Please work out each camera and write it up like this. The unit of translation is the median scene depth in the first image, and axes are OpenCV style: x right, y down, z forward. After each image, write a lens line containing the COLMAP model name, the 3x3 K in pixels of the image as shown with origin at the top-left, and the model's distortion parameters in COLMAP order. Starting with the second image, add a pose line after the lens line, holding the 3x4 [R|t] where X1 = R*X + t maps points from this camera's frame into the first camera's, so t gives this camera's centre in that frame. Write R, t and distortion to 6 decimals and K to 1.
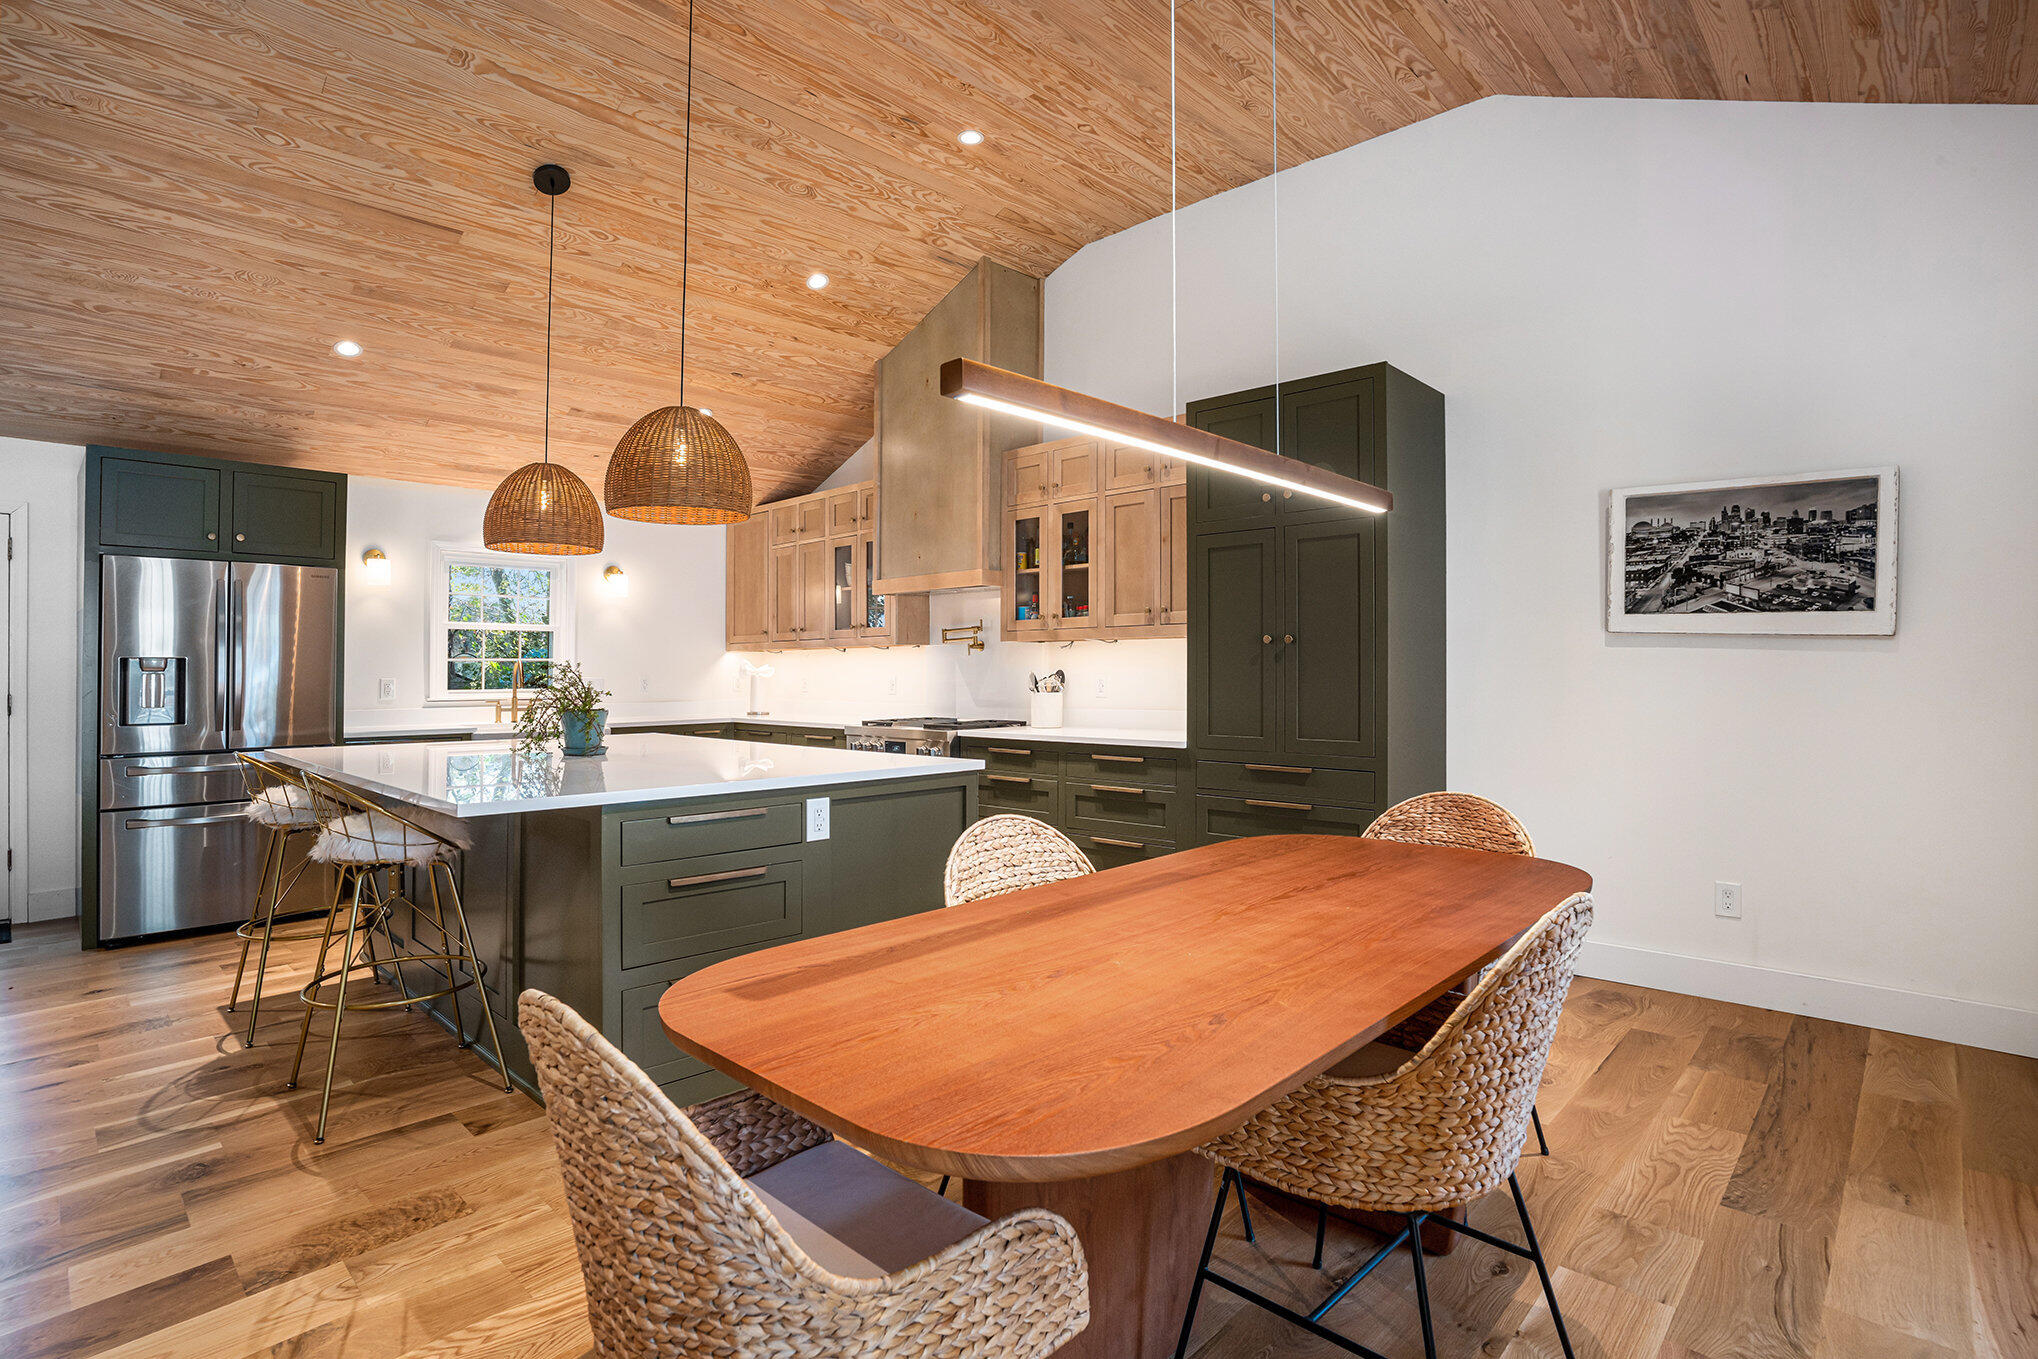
lens RADIAL K [[1000.6, 0, 1010.3], [0, 1000.6, 670.4], [0, 0, 1]] dist [0.002409, 0.001565]
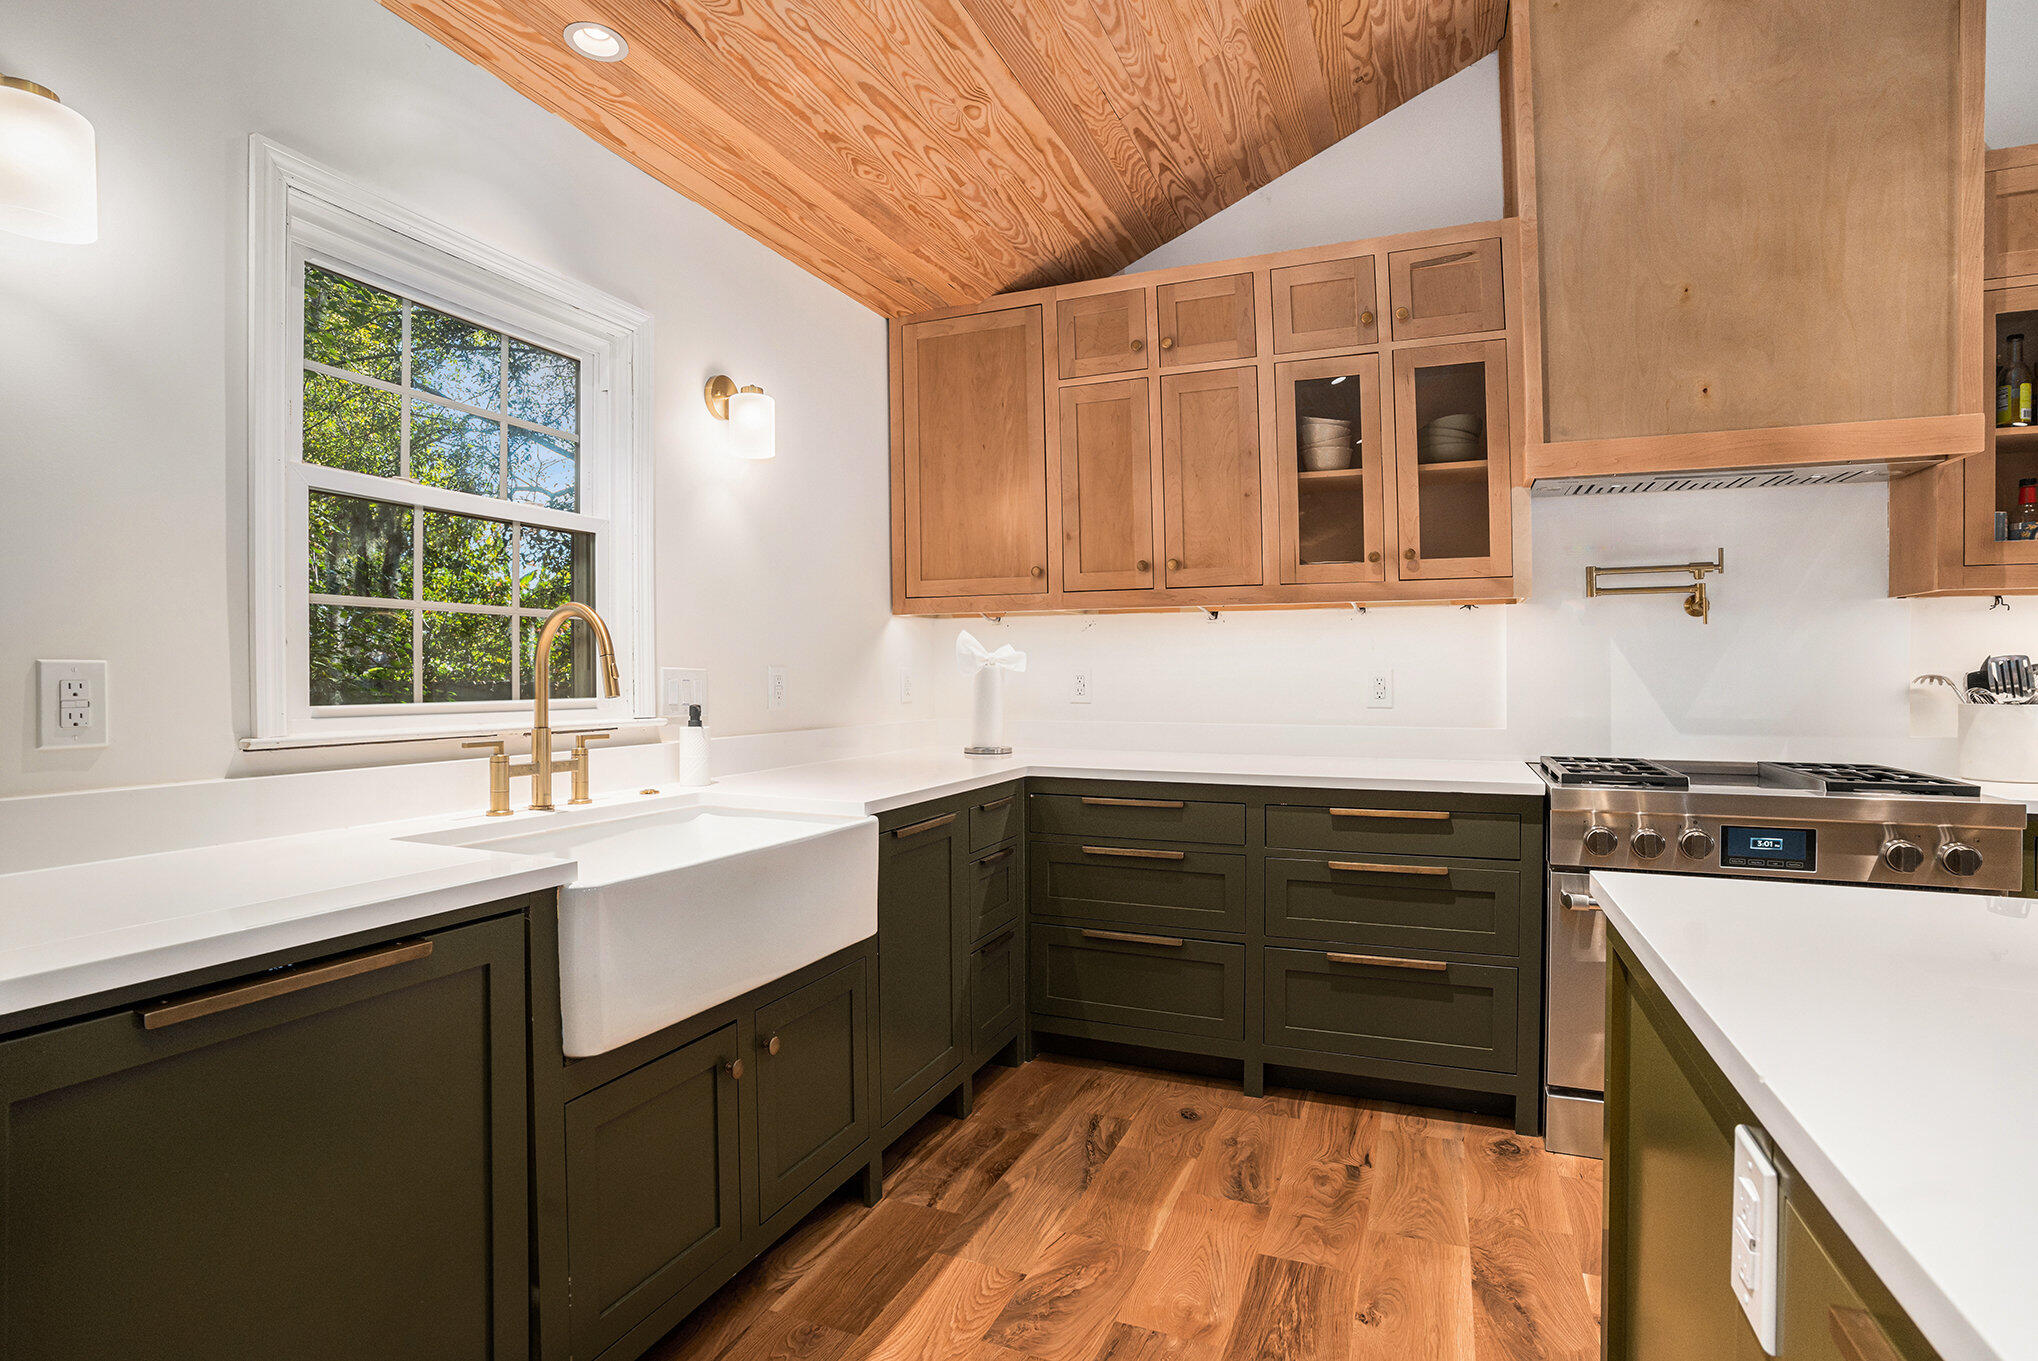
lens RADIAL K [[1000.6, 0, 1010.3], [0, 1000.6, 671.4], [0, 0, 1]] dist [0.002409, 0.001565]
pose [[0.925090, 0.006022, 0.379699, -0.583788], [-0.007402, 0.999970, 0.002175, 0.009272], [-0.379675, -0.004822, 0.925107, 0.802651]]
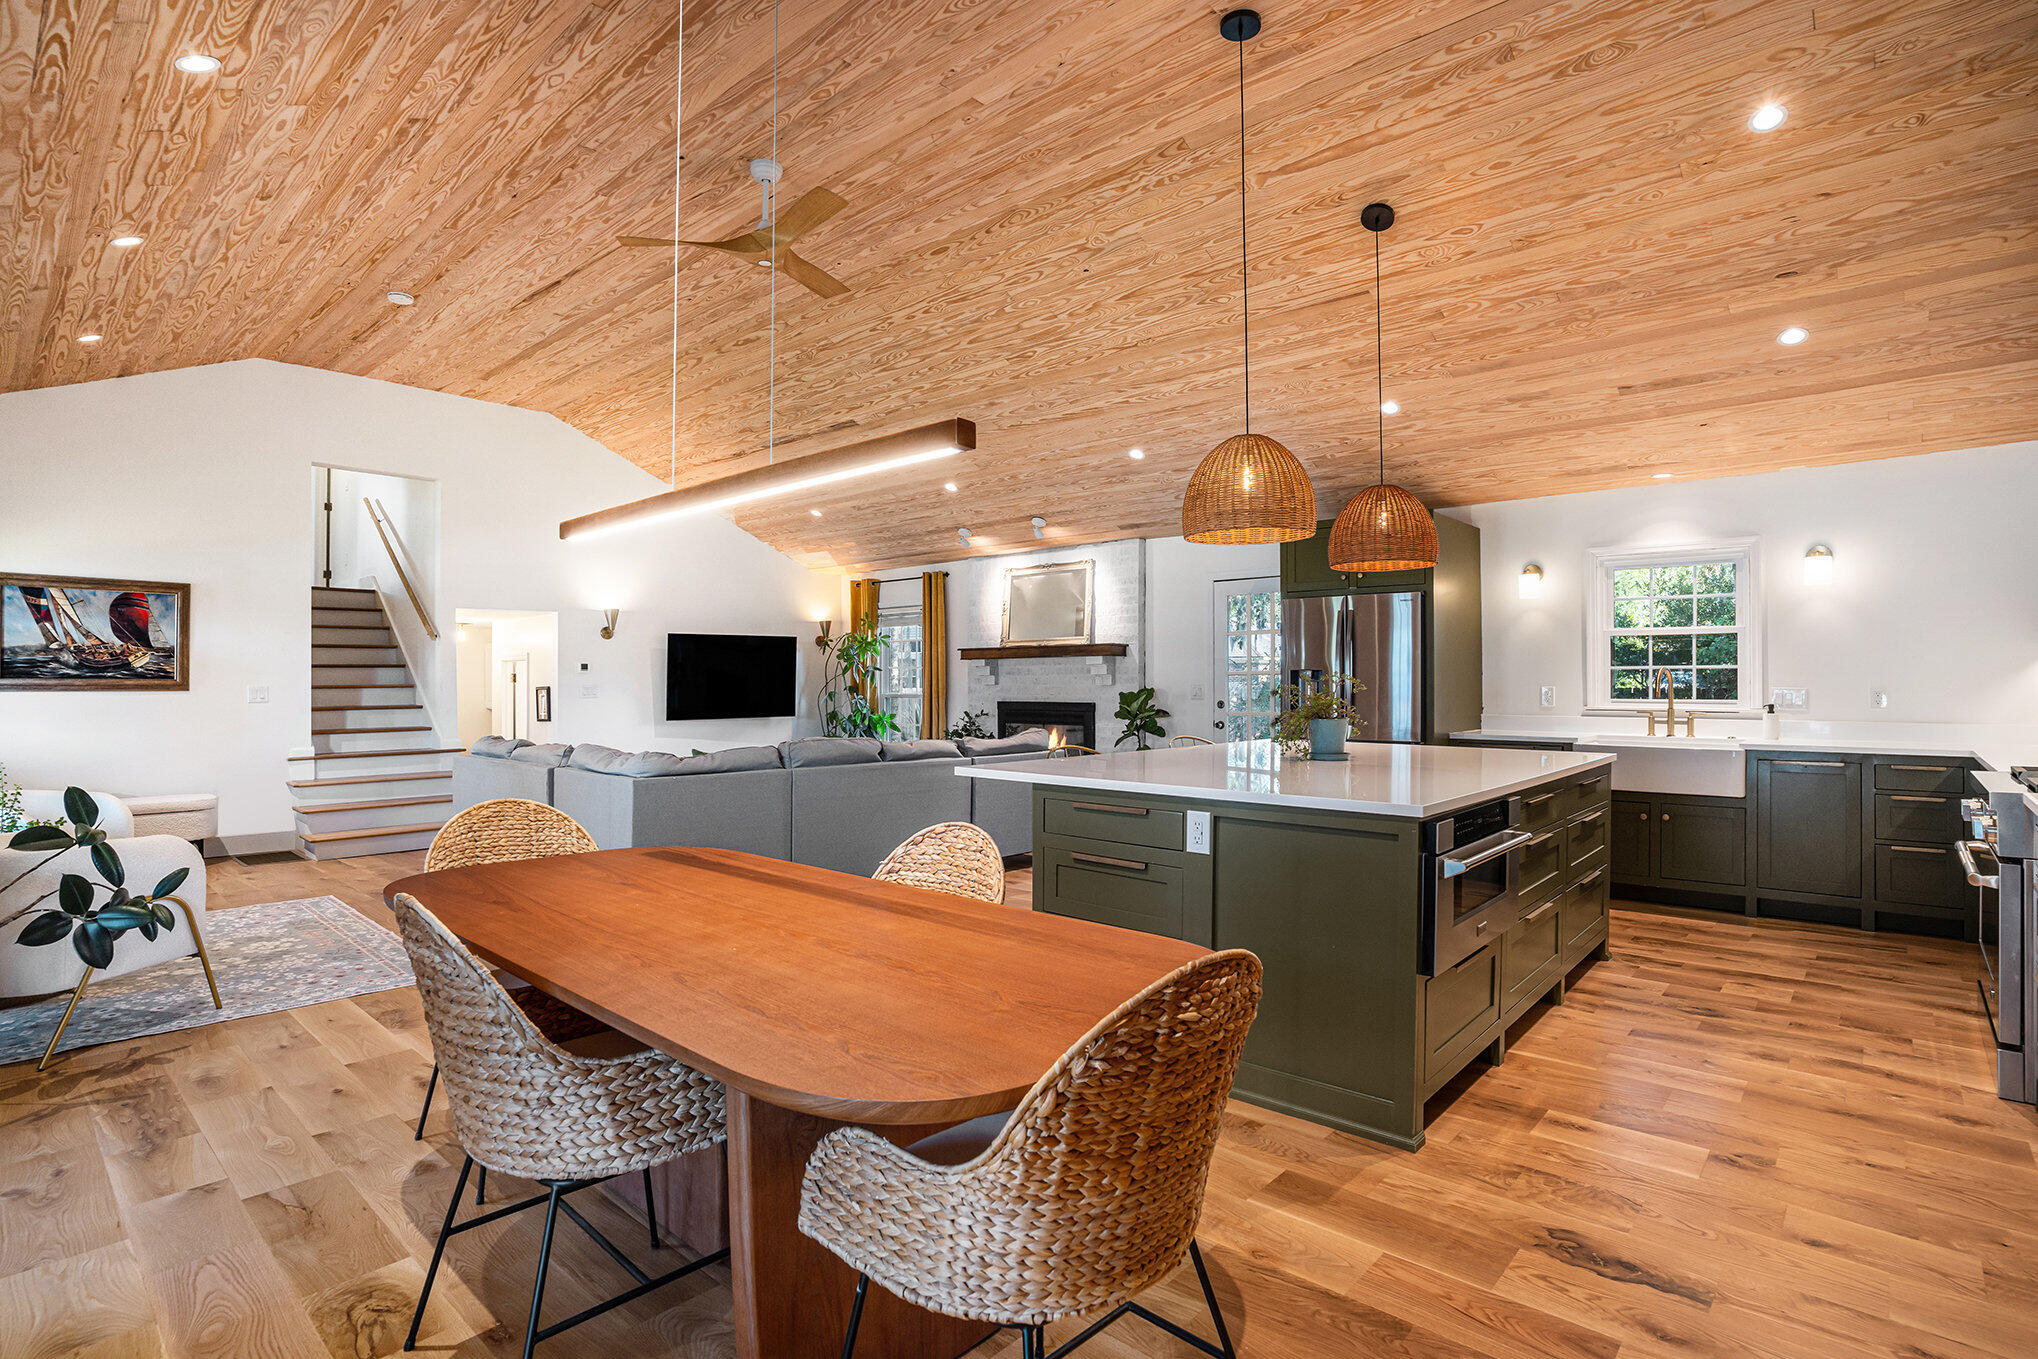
lens RADIAL K [[1000.6, 0, 1010.3], [0, 1000.6, 670.4], [0, 0, 1]] dist [0.002409, 0.001565]
pose [[0.059827, 0.003858, -0.998201, 0.451077], [-0.007104, 0.999969, 0.003439, -0.008303], [0.998183, 0.006886, 0.059853, 0.428585]]
